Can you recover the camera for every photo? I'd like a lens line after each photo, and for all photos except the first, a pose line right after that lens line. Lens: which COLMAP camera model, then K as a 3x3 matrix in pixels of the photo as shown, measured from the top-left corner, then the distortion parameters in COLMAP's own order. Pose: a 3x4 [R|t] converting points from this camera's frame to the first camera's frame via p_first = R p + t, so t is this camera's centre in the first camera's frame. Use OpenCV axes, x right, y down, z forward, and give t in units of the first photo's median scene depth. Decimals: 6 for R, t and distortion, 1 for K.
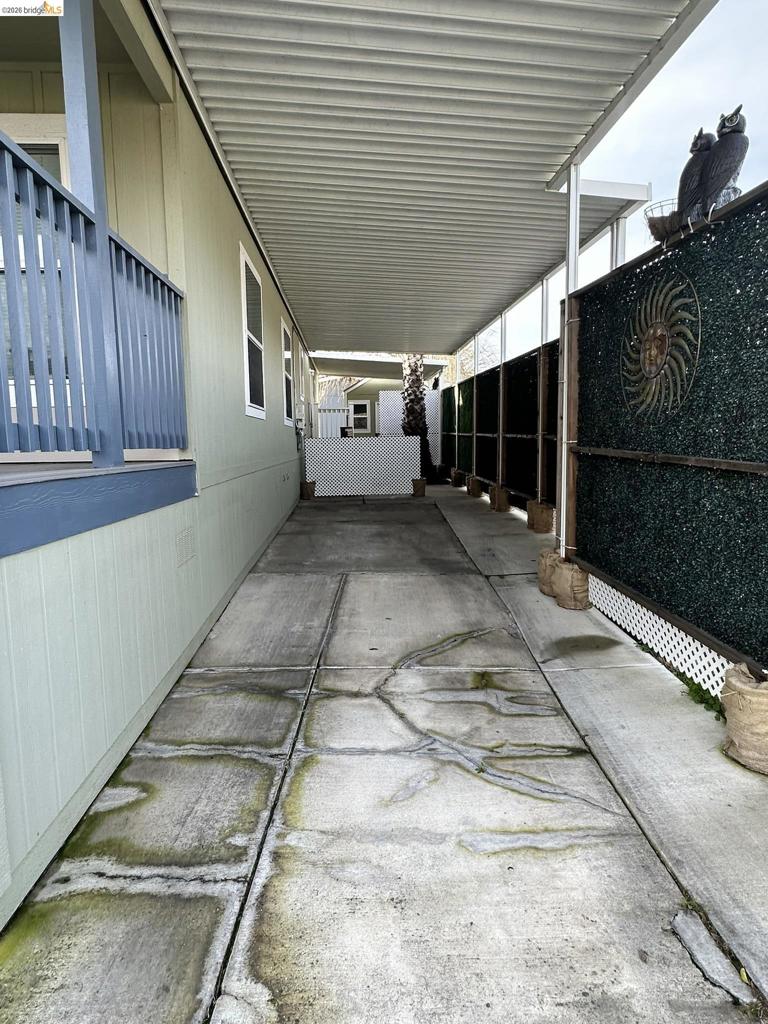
lens RADIAL K [[594.4, 0, 384.0], [0, 594.4, 512.0], [0, 0, 1]] dist [0.002889, 0.002835]
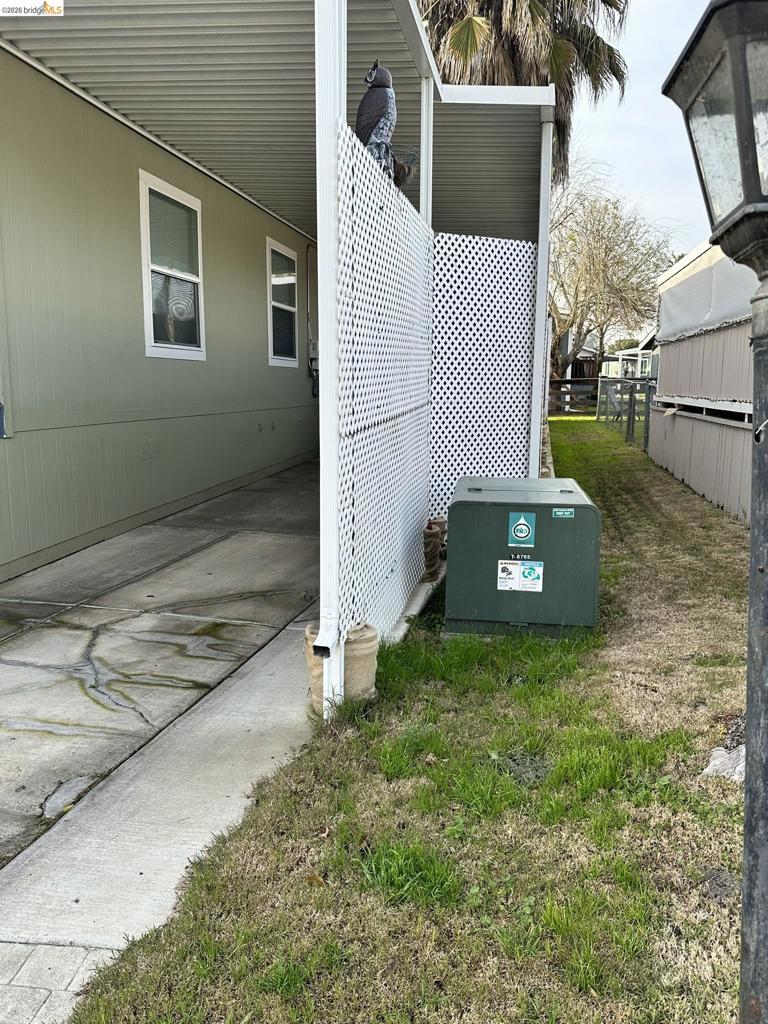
lens RADIAL K [[806.6, 0, 384.0], [0, 806.6, 512.0], [0, 0, 1]] dist [-0.034275, -0.007823]
pose [[0.966176, 0.047118, -0.253542, 0.793365], [-0.035918, 0.998171, 0.048627, 0.010623], [0.255369, -0.037875, 0.966101, -0.227556]]
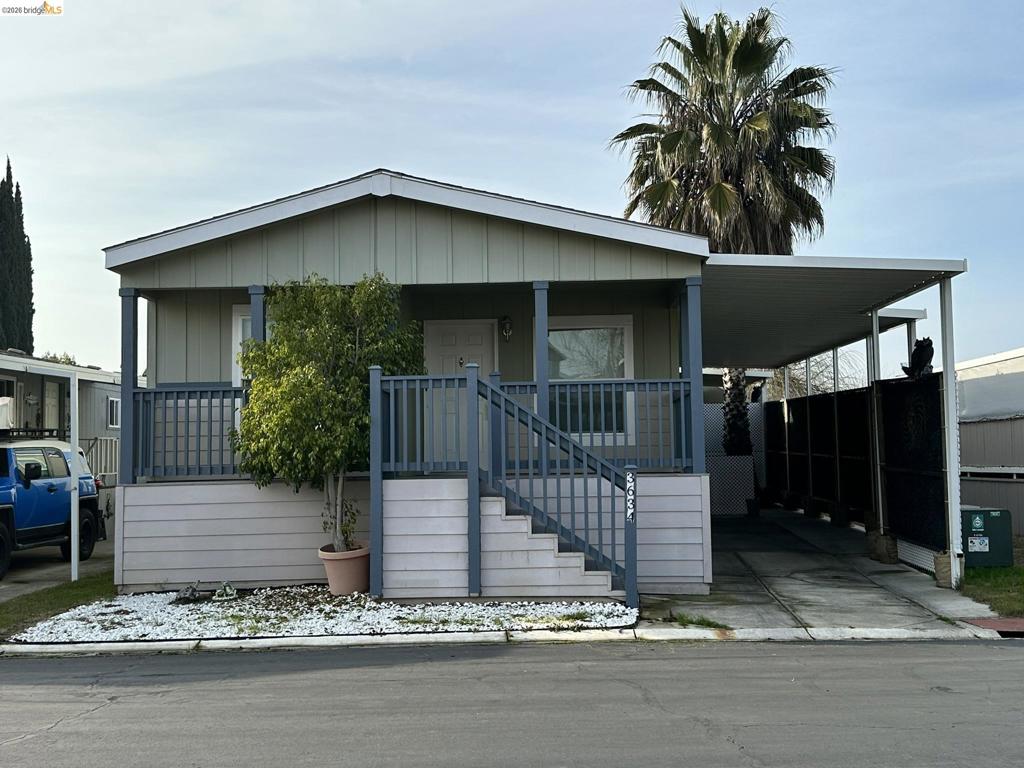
lens RADIAL K [[1093.2, 0, 512.0], [0, 1093.2, 384.0], [0, 0, 1]] dist [0.210193, -0.480544]
pose [[0.995906, -0.006292, -0.090176, -0.635961], [-0.010387, 0.983001, -0.183304, 0.355350], [0.089797, 0.183490, 0.978912, -3.175835]]
